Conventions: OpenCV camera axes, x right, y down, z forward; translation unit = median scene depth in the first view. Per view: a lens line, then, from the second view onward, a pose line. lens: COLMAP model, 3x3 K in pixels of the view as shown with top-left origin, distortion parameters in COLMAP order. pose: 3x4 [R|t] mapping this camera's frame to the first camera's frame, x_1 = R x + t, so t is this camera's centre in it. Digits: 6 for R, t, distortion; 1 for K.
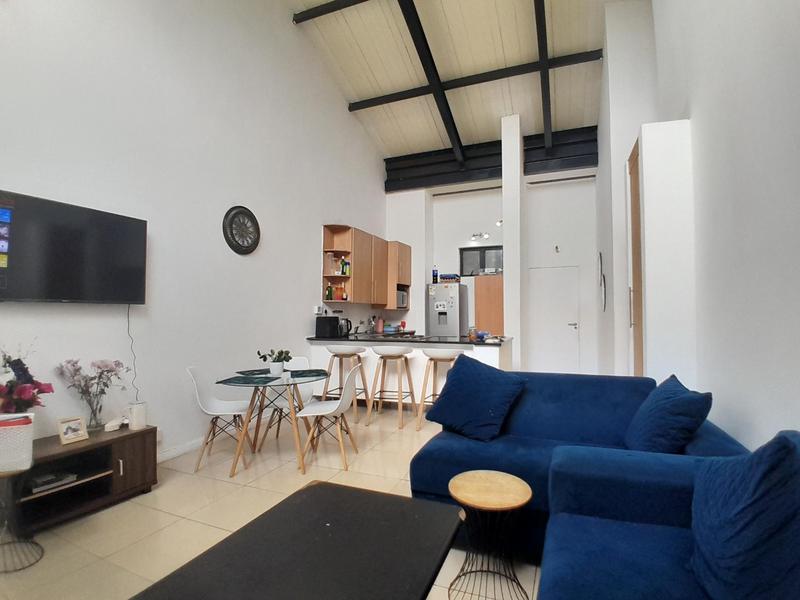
lens RADIAL K [[394.9, 0, 409.0], [0, 394.9, 300.9], [0, 0, 1]] dist [0.005257, -0.046940]
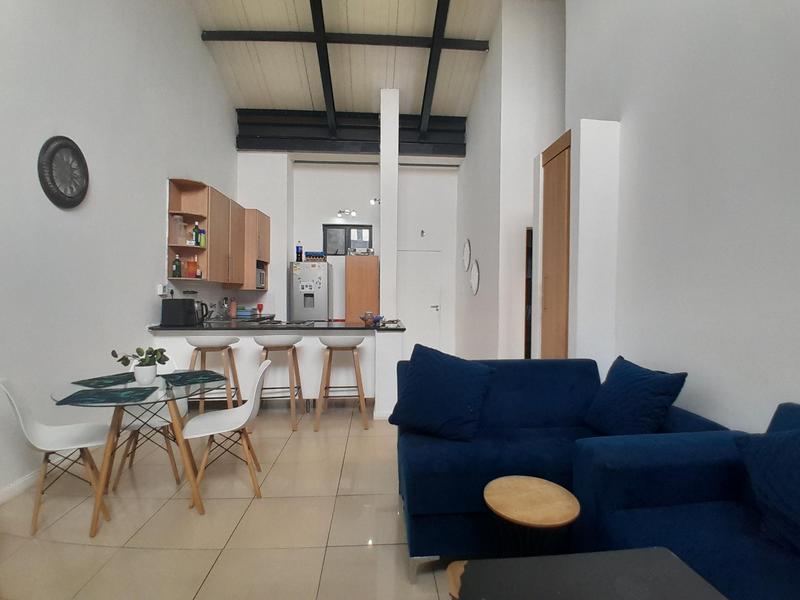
lens RADIAL K [[394.9, 0, 409.0], [0, 394.9, 300.9], [0, 0, 1]] dist [0.005257, -0.046940]
pose [[0.899081, 0.001107, 0.437780, -0.117965], [-0.022420, 0.998801, 0.043519, 0.000118], [-0.437207, -0.048942, 0.898028, 0.096675]]
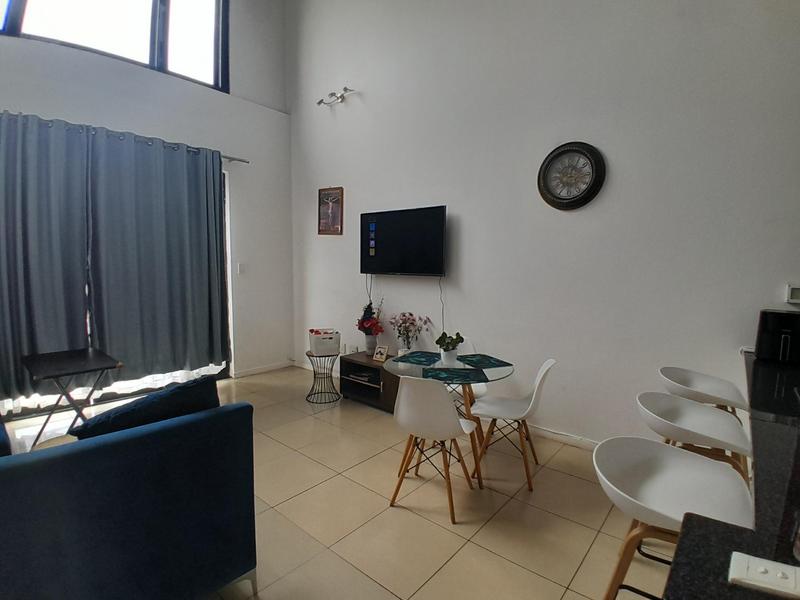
lens RADIAL K [[394.9, 0, 409.0], [0, 394.9, 300.9], [0, 0, 1]] dist [0.005257, -0.046940]
pose [[-0.316274, 0.081838, -0.945132, 0.252408], [0.012518, 0.996545, 0.082101, -0.008363], [0.948585, 0.014135, -0.316206, 0.637476]]
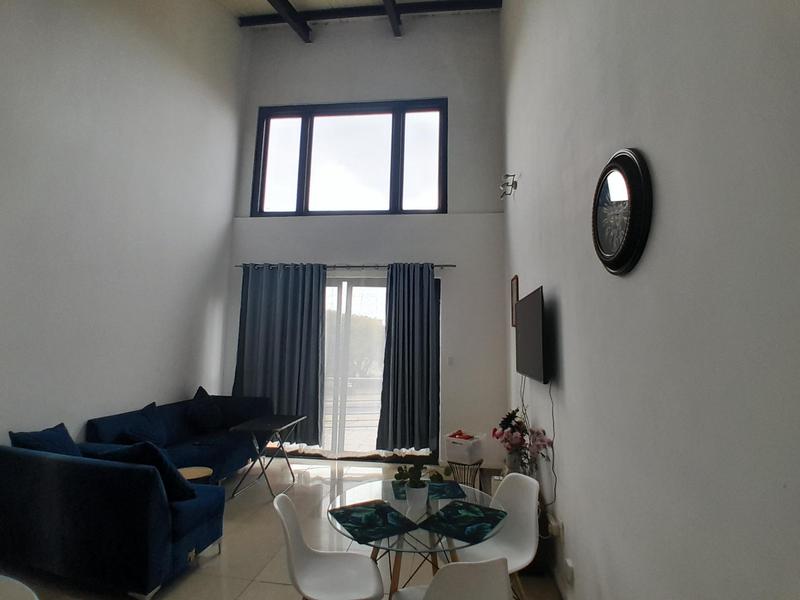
lens RADIAL K [[392.0, 0, 406.2], [0, 392.0, 300.5], [0, 0, 1]] dist [0.002093, -0.039475]
pose [[-0.962198, -0.044169, -0.268745, -0.070659], [-0.006414, 0.990163, -0.139773, -0.025531], [0.272275, -0.132766, -0.953016, 0.869946]]
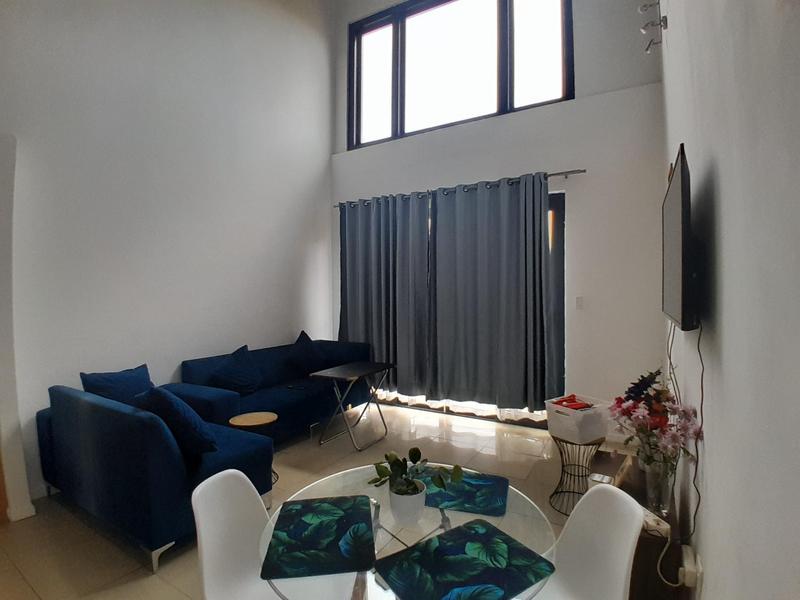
lens RADIAL K [[394.9, 0, 409.0], [0, 394.9, 300.9], [0, 0, 1]] dist [0.005257, -0.046940]
pose [[-0.991561, 0.008787, 0.129343, -0.206705], [0.007715, 0.999932, -0.008784, -0.012802], [-0.129411, -0.007712, -0.991561, 0.738365]]
